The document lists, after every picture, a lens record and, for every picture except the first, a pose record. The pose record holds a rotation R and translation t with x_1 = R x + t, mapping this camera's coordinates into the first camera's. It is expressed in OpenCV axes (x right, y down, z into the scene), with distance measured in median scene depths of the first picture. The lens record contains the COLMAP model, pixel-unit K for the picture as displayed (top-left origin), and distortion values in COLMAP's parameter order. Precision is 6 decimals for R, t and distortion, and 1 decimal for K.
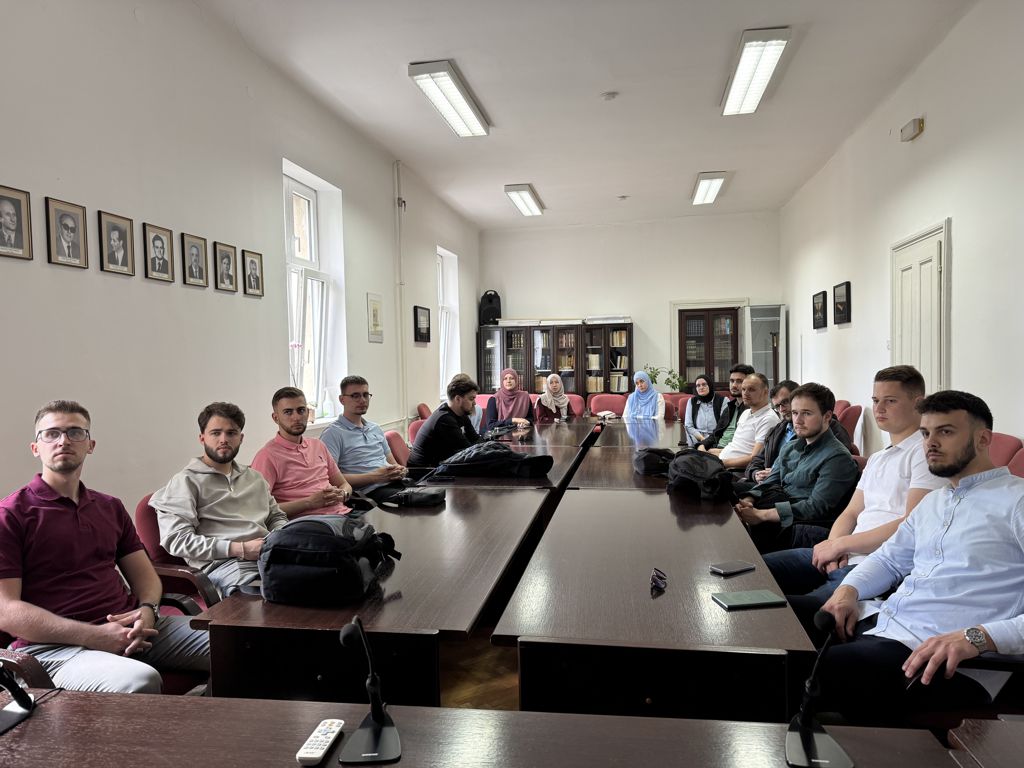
lens RADIAL K [[712.0, 0, 508.1], [0, 712.0, 393.9], [0, 0, 1]] dist [0.065416, -0.076917]
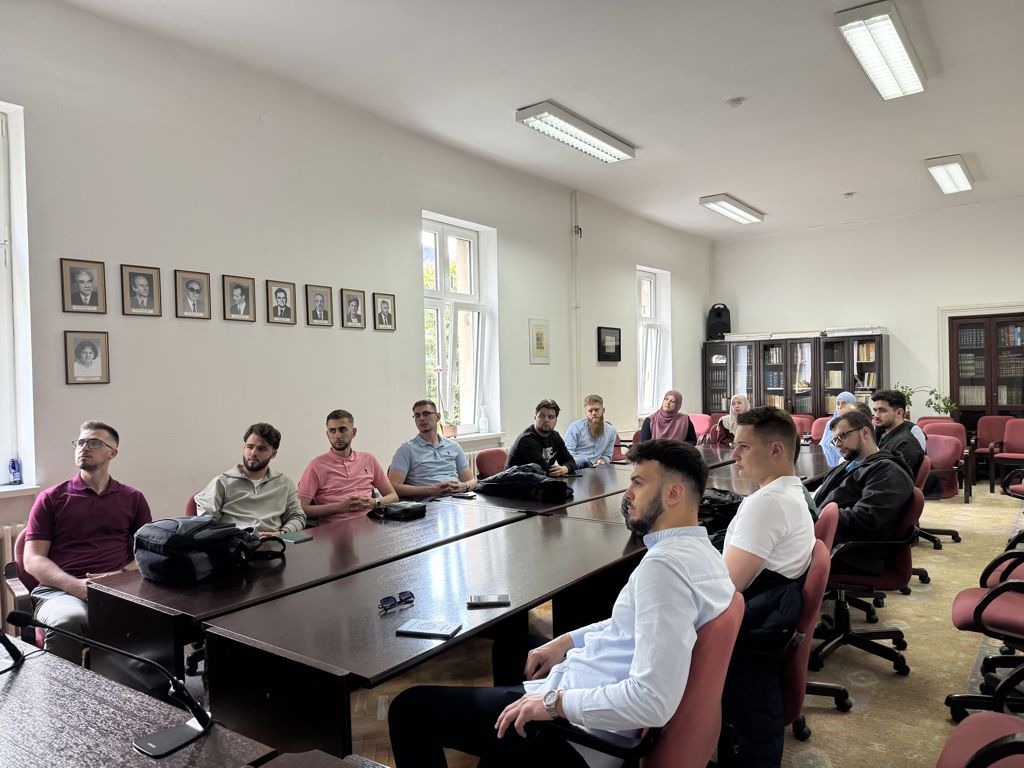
lens RADIAL K [[712.0, 0, 515.4], [0, 712.0, 397.6], [0, 0, 1]] dist [0.065416, -0.076917]
pose [[0.894106, 0.013229, -0.447661, 0.356125], [-0.017860, 0.999822, -0.006127, -0.020299], [0.447500, 0.013474, 0.894183, 0.040573]]
